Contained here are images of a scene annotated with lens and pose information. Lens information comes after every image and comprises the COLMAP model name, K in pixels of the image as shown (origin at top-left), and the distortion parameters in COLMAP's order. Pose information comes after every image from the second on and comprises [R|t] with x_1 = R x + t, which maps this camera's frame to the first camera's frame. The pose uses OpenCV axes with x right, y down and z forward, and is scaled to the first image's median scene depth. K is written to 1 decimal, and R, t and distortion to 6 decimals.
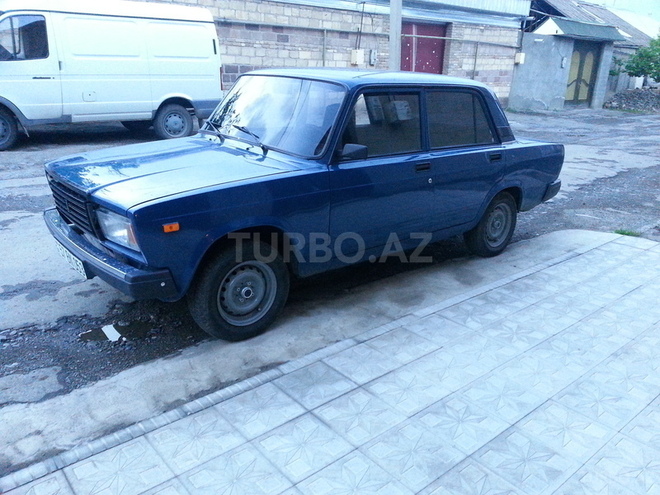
lens RADIAL K [[534.2, 0, 333.0], [0, 534.2, 241.5], [0, 0, 1]] dist [0.086298, -0.127536]
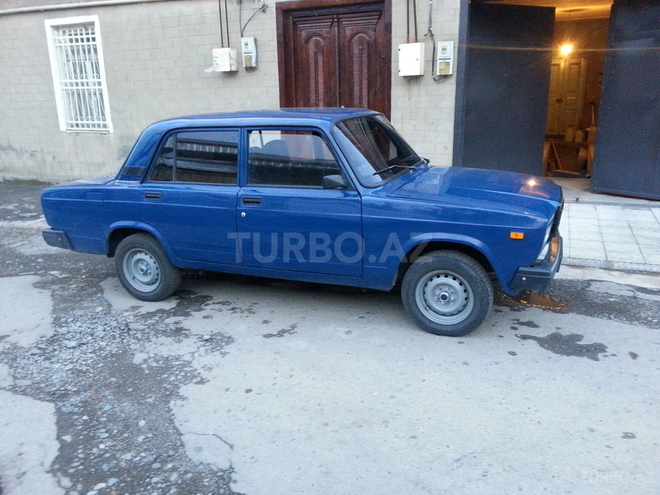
lens RADIAL K [[534.2, 0, 332.6], [0, 534.2, 244.5], [0, 0, 1]] dist [0.086298, -0.127536]
pose [[-0.458635, -0.261551, 0.849261, -1.101030], [0.292802, 0.857853, 0.422322, -0.573850], [-0.839000, 0.442357, -0.316859, 1.542326]]
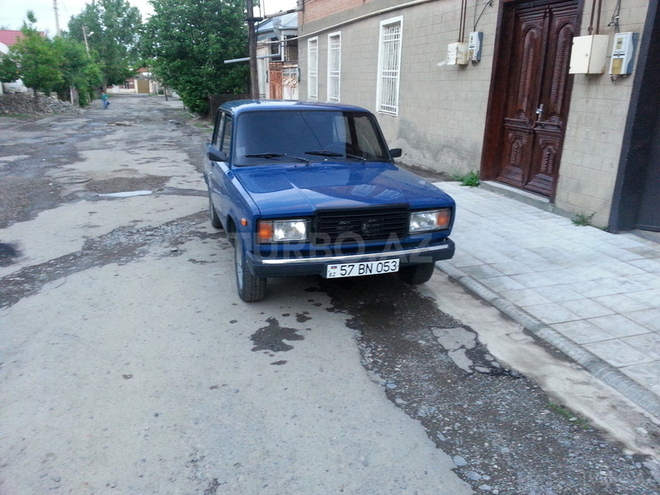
lens RADIAL K [[534.2, 0, 335.6], [0, 534.2, 244.1], [0, 0, 1]] dist [0.086298, -0.127536]
pose [[0.396071, -0.290424, 0.871081, -1.300851], [0.286826, 0.940323, 0.183094, -0.220976], [-0.872272, 0.177331, 0.455736, 0.409207]]
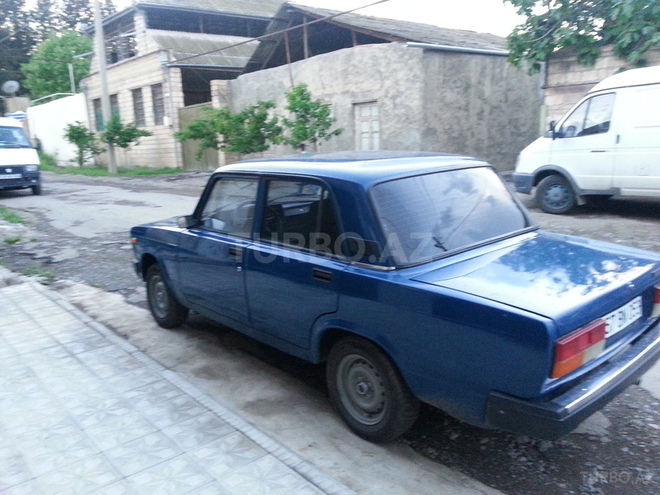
lens RADIAL K [[534.2, 0, 334.8], [0, 534.2, 244.8], [0, 0, 1]] dist [0.086298, -0.127536]
pose [[0.017918, 0.168513, -0.985537, 1.128944], [-0.268723, 0.950238, 0.157592, -0.356112], [0.963051, 0.262013, 0.062310, 1.105069]]
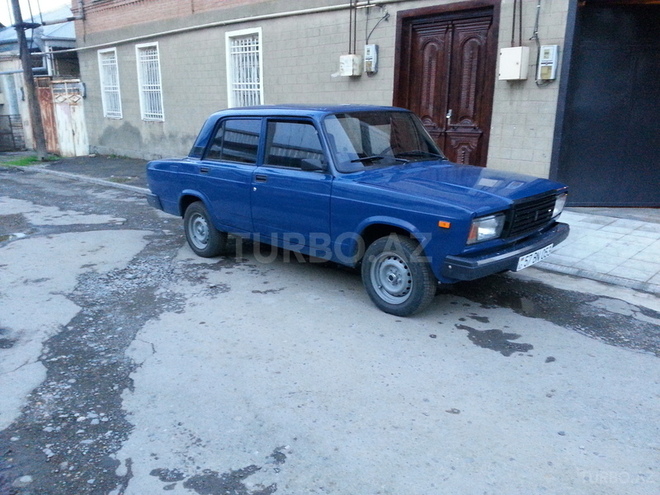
lens RADIAL K [[534.2, 0, 334.0], [0, 534.2, 244.0], [0, 0, 1]] dist [0.086298, -0.127536]
pose [[-0.090183, -0.280785, 0.955524, -1.362656], [0.311222, 0.903439, 0.294853, -0.427718], [-0.946049, 0.323971, 0.005912, 1.190067]]
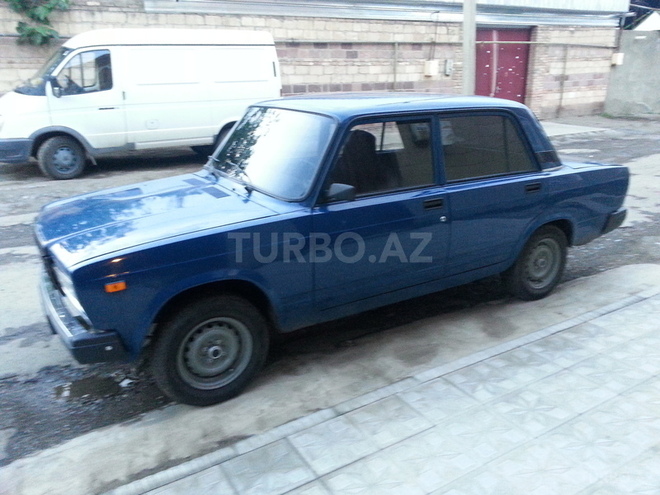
lens RADIAL K [[534.2, 0, 335.3], [0, 534.2, 242.5], [0, 0, 1]] dist [0.086298, -0.127536]
pose [[0.986102, -0.000968, -0.166136, 0.154855], [-0.001933, 0.999848, -0.017300, -0.060812], [0.166128, 0.017380, 0.985951, 0.112762]]
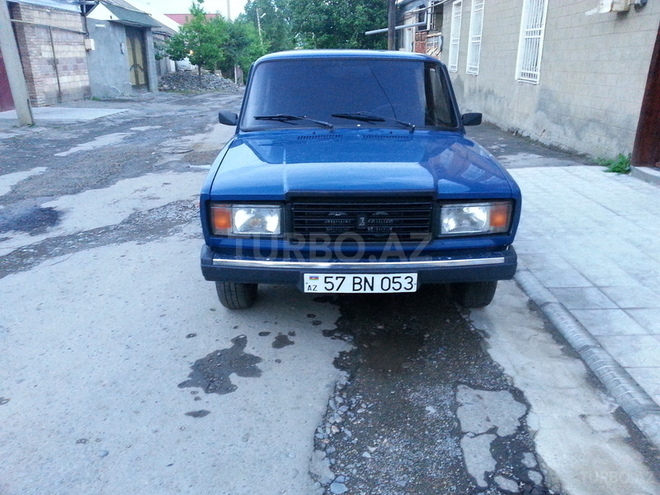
lens RADIAL K [[534.2, 0, 334.6], [0, 534.2, 243.1], [0, 0, 1]] dist [0.086298, -0.127536]
pose [[0.645149, -0.277073, 0.712049, -0.903095], [0.259710, 0.955966, 0.136677, -0.127535], [-0.718564, 0.096749, 0.688699, 0.380288]]
